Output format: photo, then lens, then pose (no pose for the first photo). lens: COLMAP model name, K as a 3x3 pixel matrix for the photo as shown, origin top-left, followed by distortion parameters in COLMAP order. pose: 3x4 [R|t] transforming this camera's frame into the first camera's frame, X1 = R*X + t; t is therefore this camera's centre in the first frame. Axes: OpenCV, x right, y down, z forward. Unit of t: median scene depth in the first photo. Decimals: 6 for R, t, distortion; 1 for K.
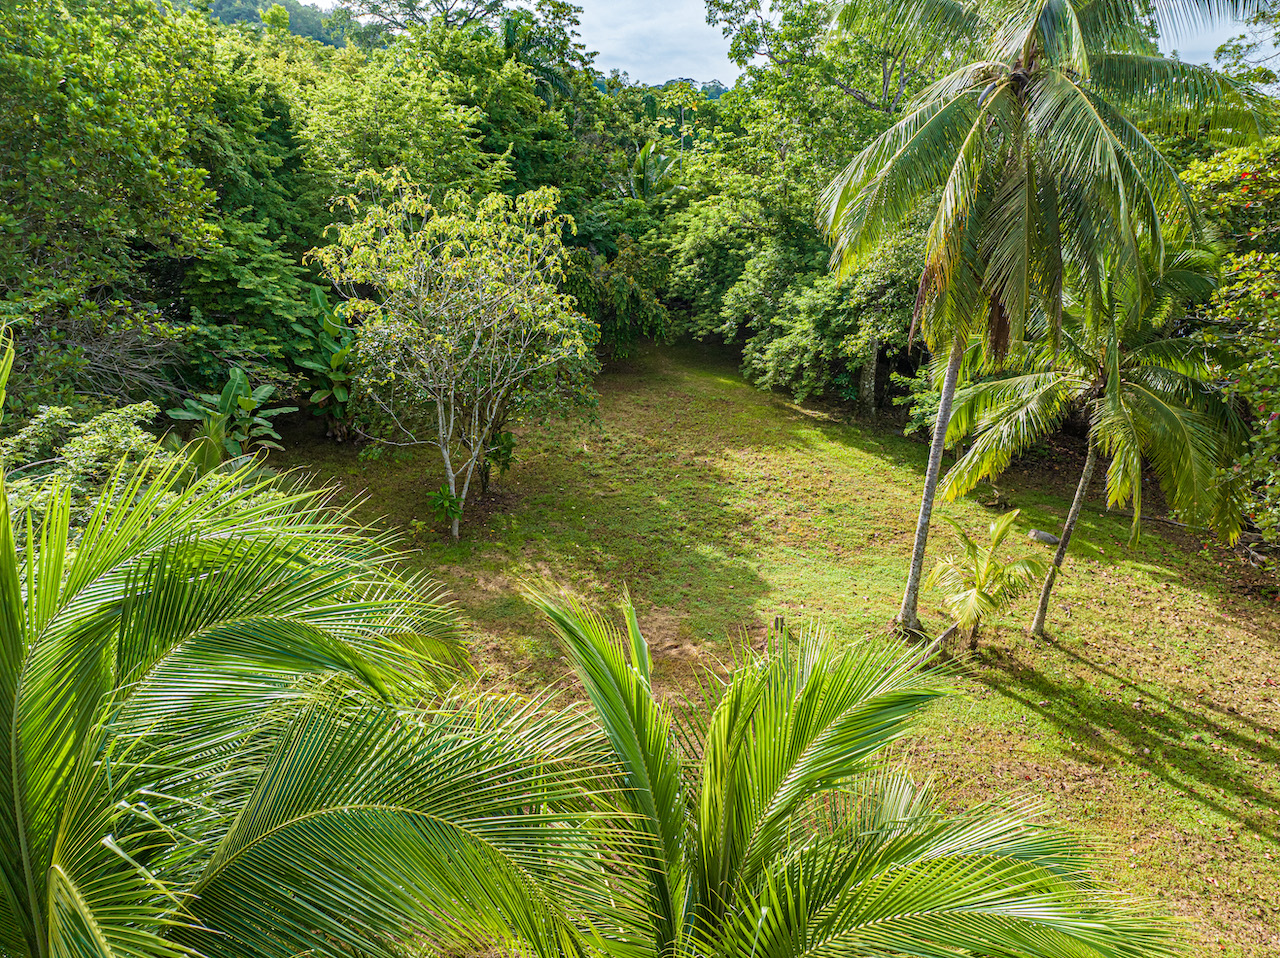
lens RADIAL K [[913.0, 0, 640.0], [0, 913.0, 479.0], [0, 0, 1]] dist [-0.073784, 0.035813]
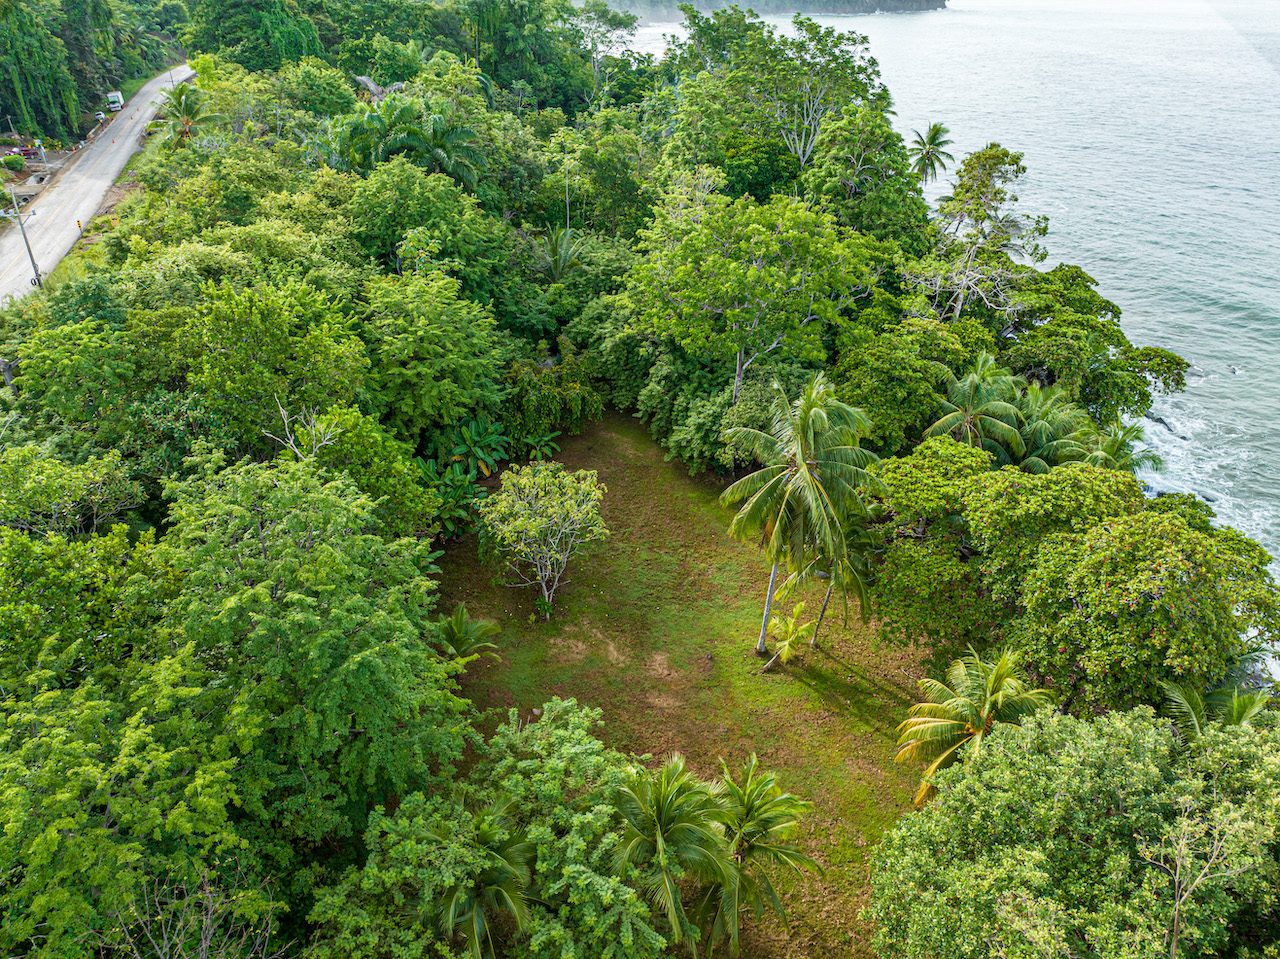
lens RADIAL K [[913.0, 0, 640.0], [0, 913.0, 479.5], [0, 0, 1]] dist [-0.073784, 0.035813]
pose [[0.981165, -0.094677, 0.168376, -0.376194], [0.056185, 0.973839, 0.220182, -0.813897], [-0.184818, -0.206575, 0.960817, -1.143073]]
